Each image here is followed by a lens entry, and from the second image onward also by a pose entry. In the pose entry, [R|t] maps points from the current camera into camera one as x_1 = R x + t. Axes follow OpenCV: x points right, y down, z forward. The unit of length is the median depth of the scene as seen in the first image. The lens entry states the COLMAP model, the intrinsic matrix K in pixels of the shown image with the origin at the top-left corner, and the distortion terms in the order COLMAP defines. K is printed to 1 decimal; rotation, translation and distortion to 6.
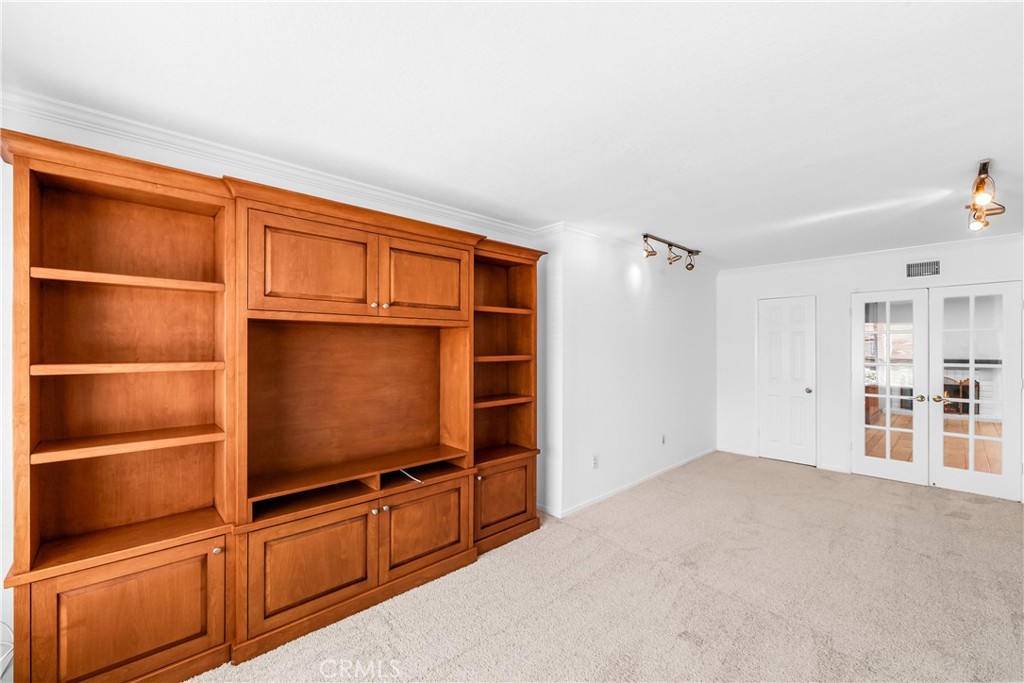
lens RADIAL K [[410.3, 0, 512.5], [0, 410.3, 340.4], [0, 0, 1]] dist [-0.002821, -0.000596]
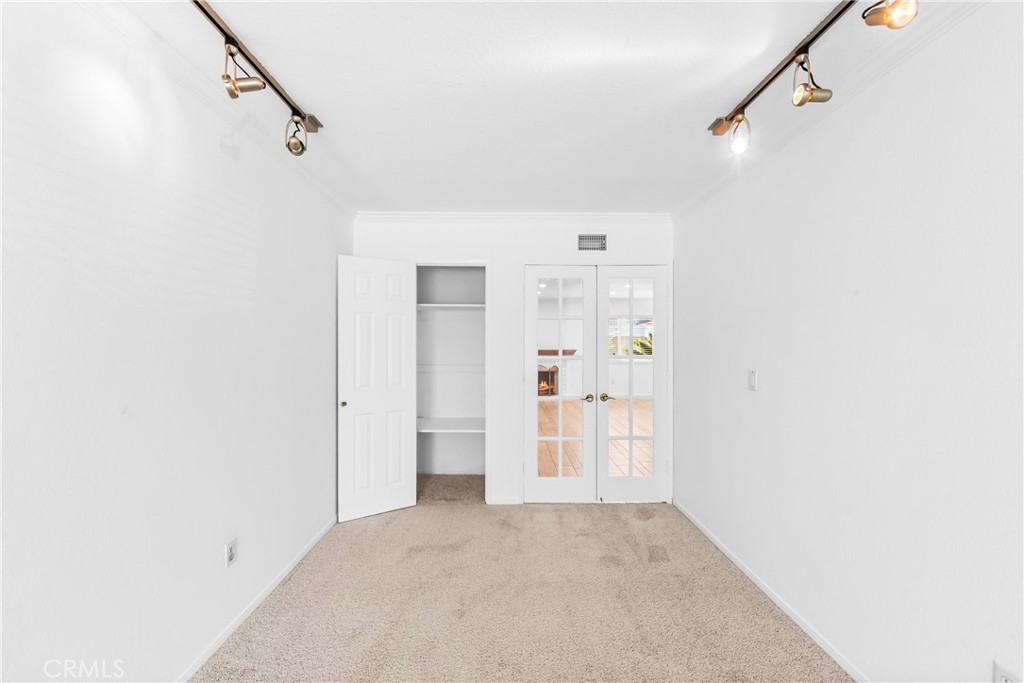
lens RADIAL K [[410.3, 0, 509.5], [0, 410.3, 343.1], [0, 0, 1]] dist [-0.002821, -0.000596]
pose [[0.677899, -0.003307, 0.735148, 0.275101], [-0.011990, 0.999807, 0.015553, 0.019199], [-0.735058, -0.019358, 0.677728, 0.554305]]
